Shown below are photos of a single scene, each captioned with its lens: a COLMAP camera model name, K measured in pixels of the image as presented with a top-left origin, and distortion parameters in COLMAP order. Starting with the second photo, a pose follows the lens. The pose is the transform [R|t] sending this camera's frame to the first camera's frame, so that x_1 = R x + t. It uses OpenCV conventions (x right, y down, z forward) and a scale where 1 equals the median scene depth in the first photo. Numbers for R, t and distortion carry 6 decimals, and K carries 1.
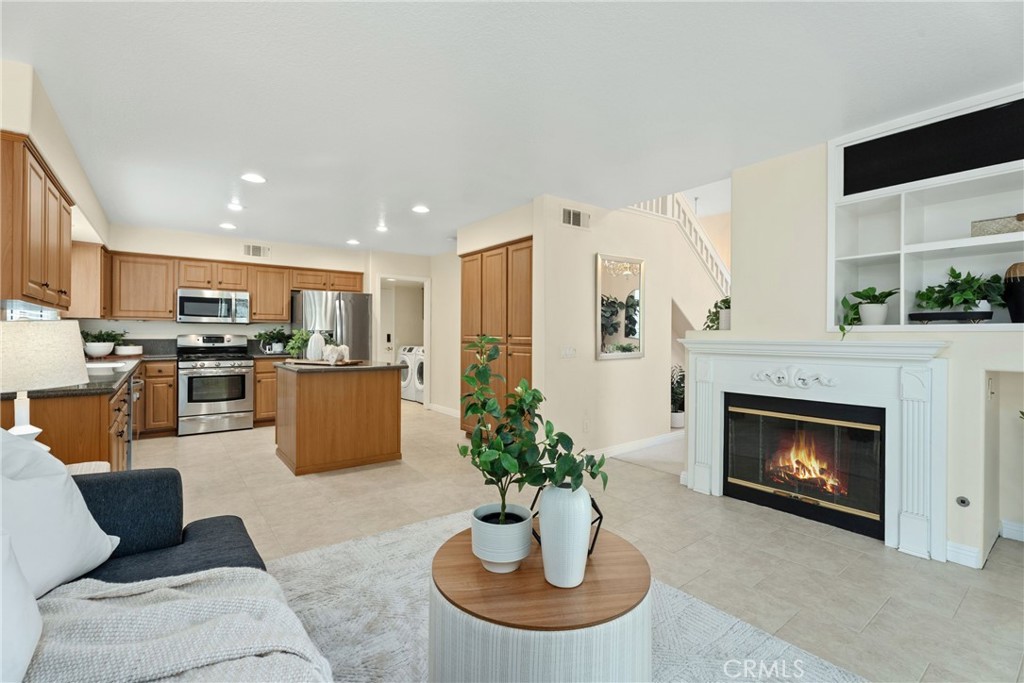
lens RADIAL K [[457.6, 0, 510.8], [0, 457.6, 332.4], [0, 0, 1]] dist [0.012158, 0.000056]
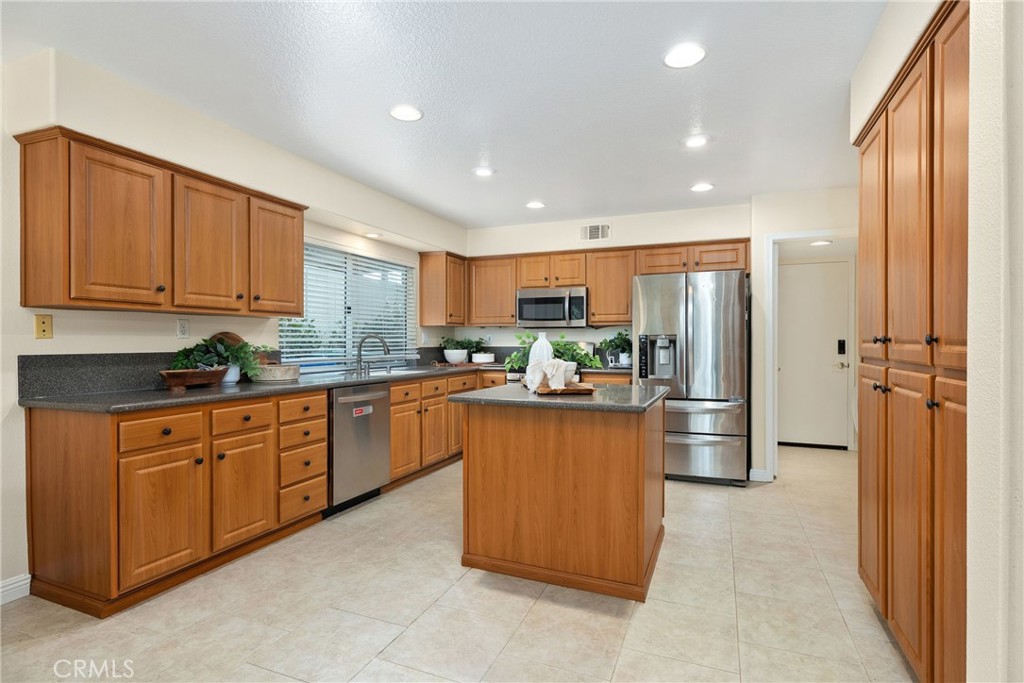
lens RADIAL K [[508.8, 0, 512.0], [0, 508.8, 341.5], [0, 0, 1]] dist [-0.002138, 0.000000]
pose [[0.506078, -0.004087, -0.862478, 0.117482], [0.006172, 0.999980, -0.001116, 0.005402], [0.862465, -0.004758, 0.506094, 0.499451]]
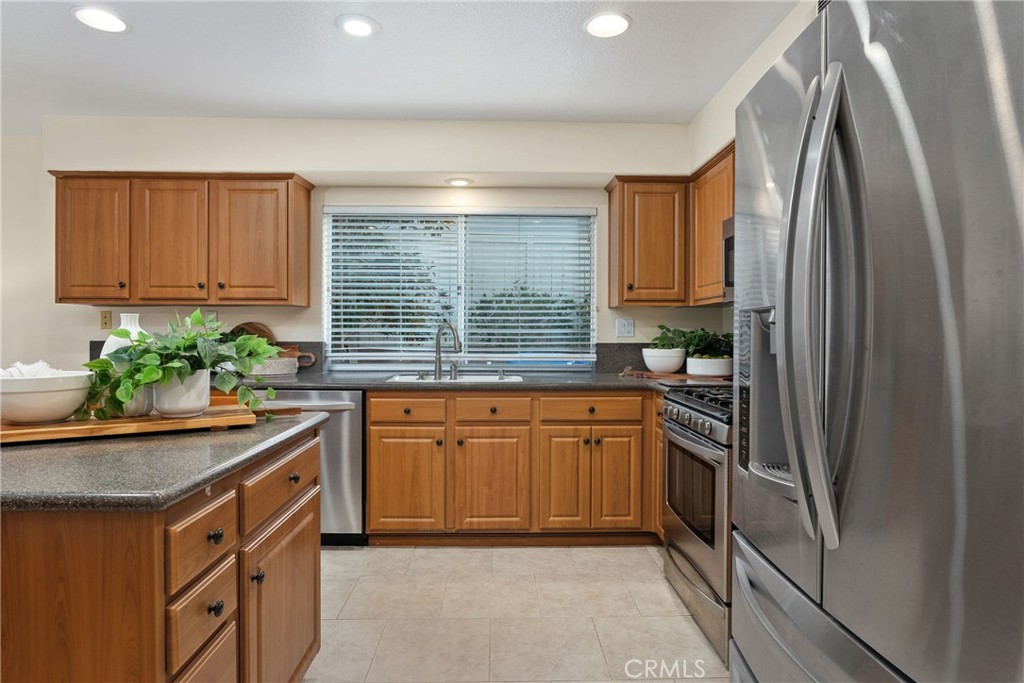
lens RADIAL K [[449.0, 0, 364.3], [0, 449.0, 345.5], [0, 0, 1]] dist [-0.015144, 0.000033]
pose [[-0.587003, 0.015258, -0.809441, -0.229594], [-0.003475, 0.999766, 0.021365, 0.007569], [0.809577, 0.015354, -0.586812, 0.962754]]
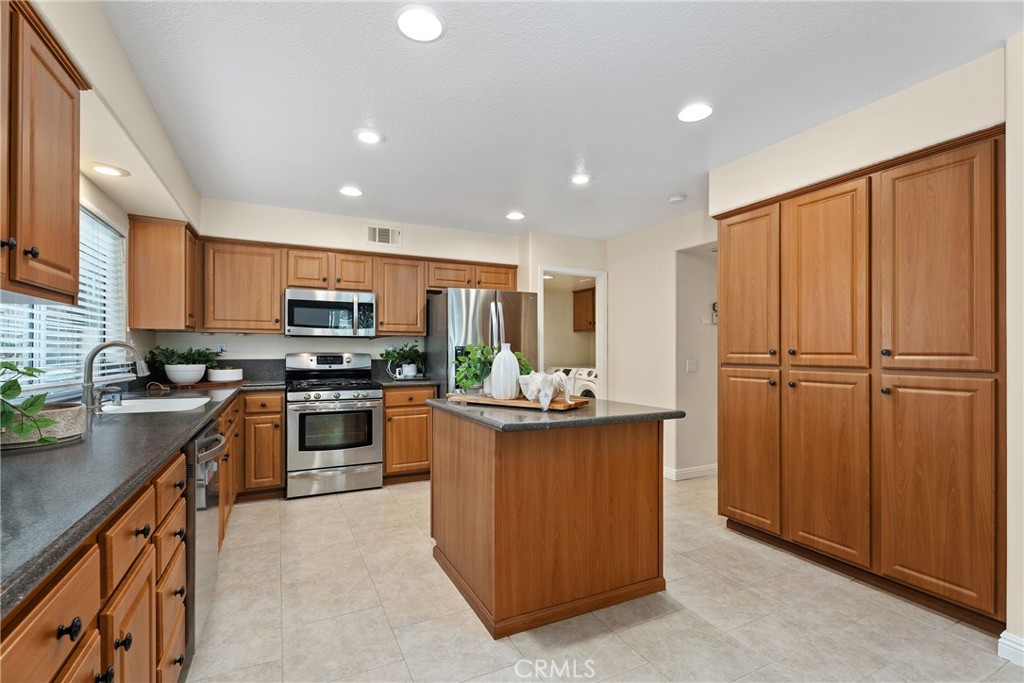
lens RADIAL K [[464.4, 0, 511.0], [0, 464.4, 346.9], [0, 0, 1]] dist [0.002725, 0.000592]
pose [[0.983502, -0.006157, -0.180792, -0.253546], [0.005364, 0.999974, -0.004879, 0.000529], [0.180817, 0.003829, 0.983509, 0.359652]]
